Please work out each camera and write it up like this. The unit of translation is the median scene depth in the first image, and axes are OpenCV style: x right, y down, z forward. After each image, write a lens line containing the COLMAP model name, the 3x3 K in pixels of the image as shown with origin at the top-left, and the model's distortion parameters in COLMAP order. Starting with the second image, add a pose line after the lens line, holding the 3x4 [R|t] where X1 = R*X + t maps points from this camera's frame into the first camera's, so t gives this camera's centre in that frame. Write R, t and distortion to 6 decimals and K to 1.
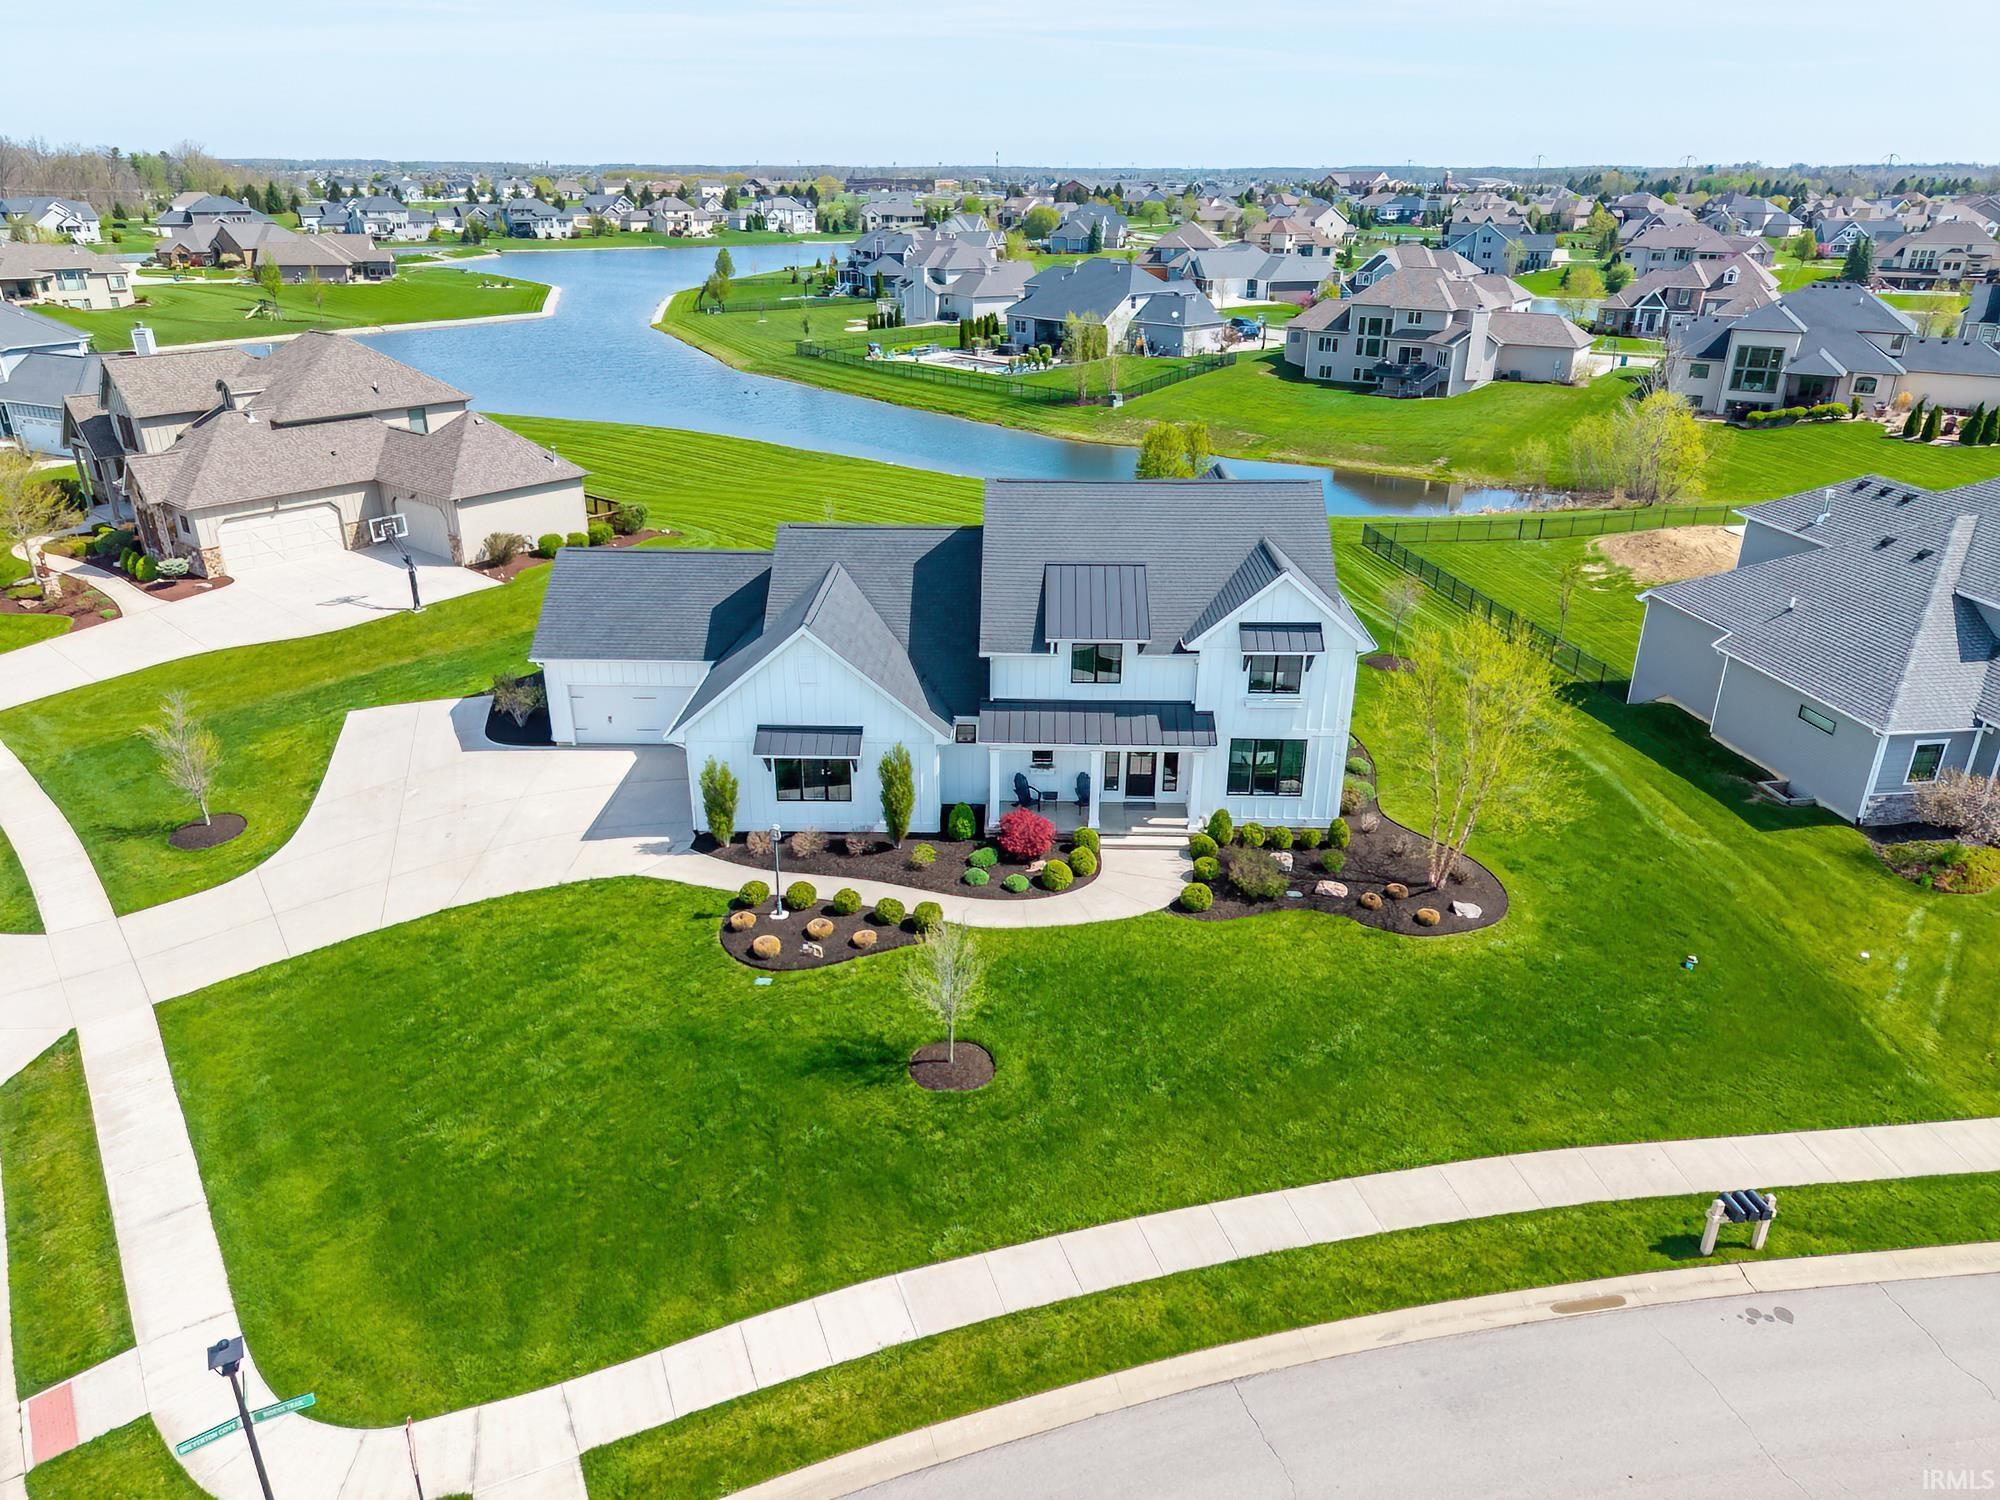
lens RADIAL K [[1339.0, 0, 1004.3], [0, 1339.0, 743.3], [0, 0, 1]] dist [0.047428, -0.036822]
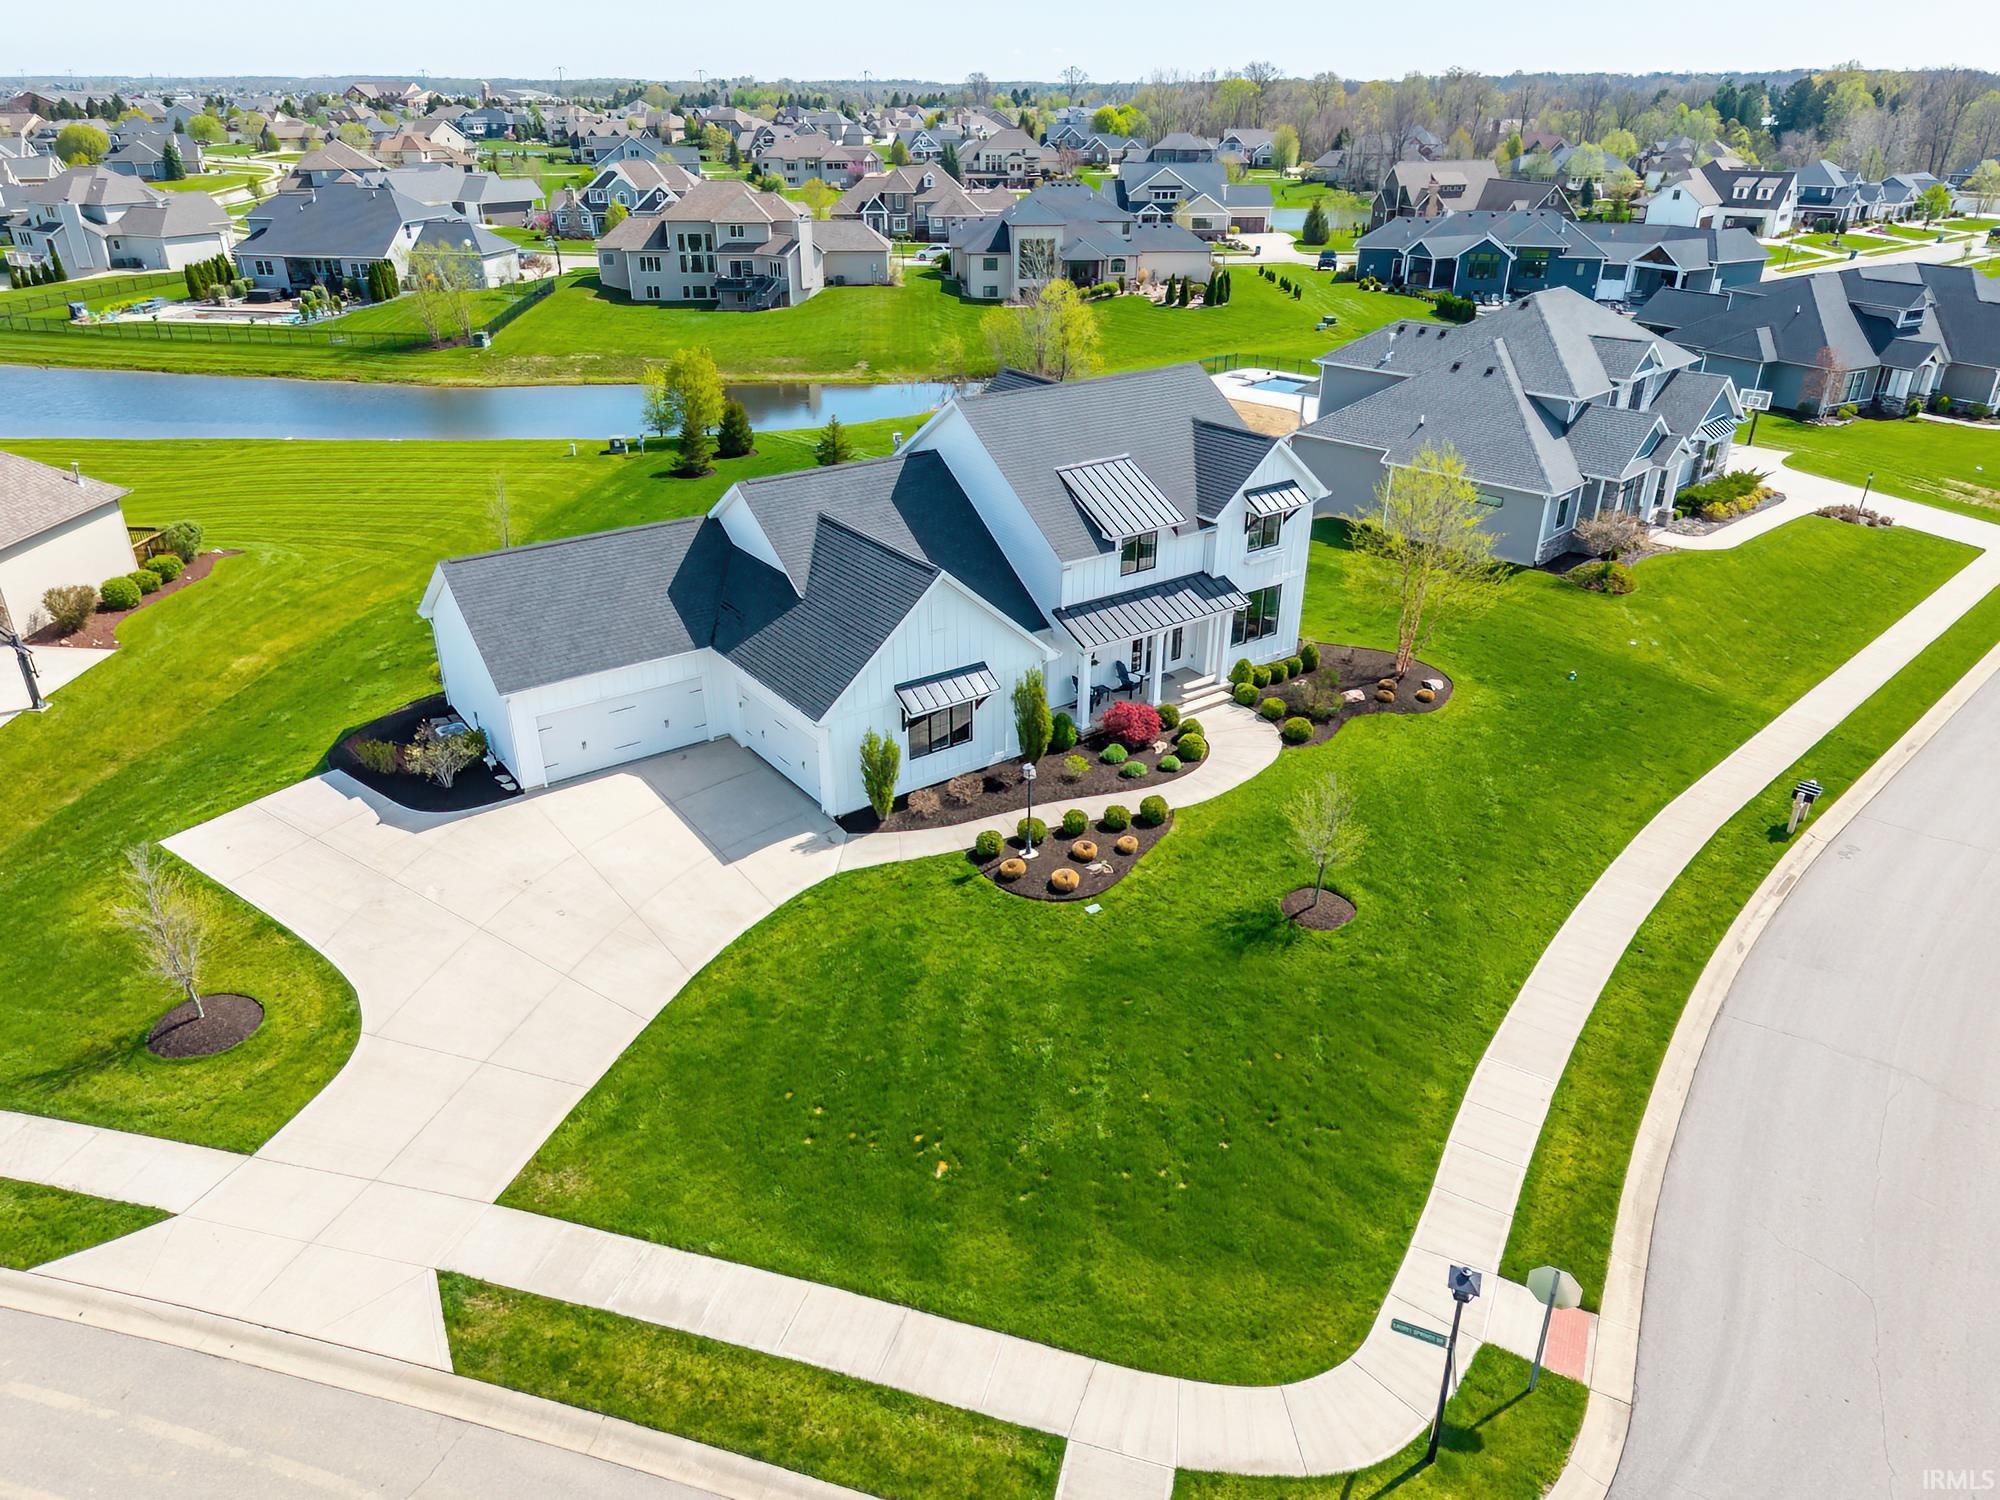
lens RADIAL K [[1339.0, 0, 1004.3], [0, 1339.0, 743.3], [0, 0, 1]] dist [0.047428, -0.036822]
pose [[0.796622, -0.268245, 0.541699, -0.632727], [0.238868, 0.962902, 0.125543, -0.072670], [-0.555280, 0.029384, 0.831144, 0.165414]]
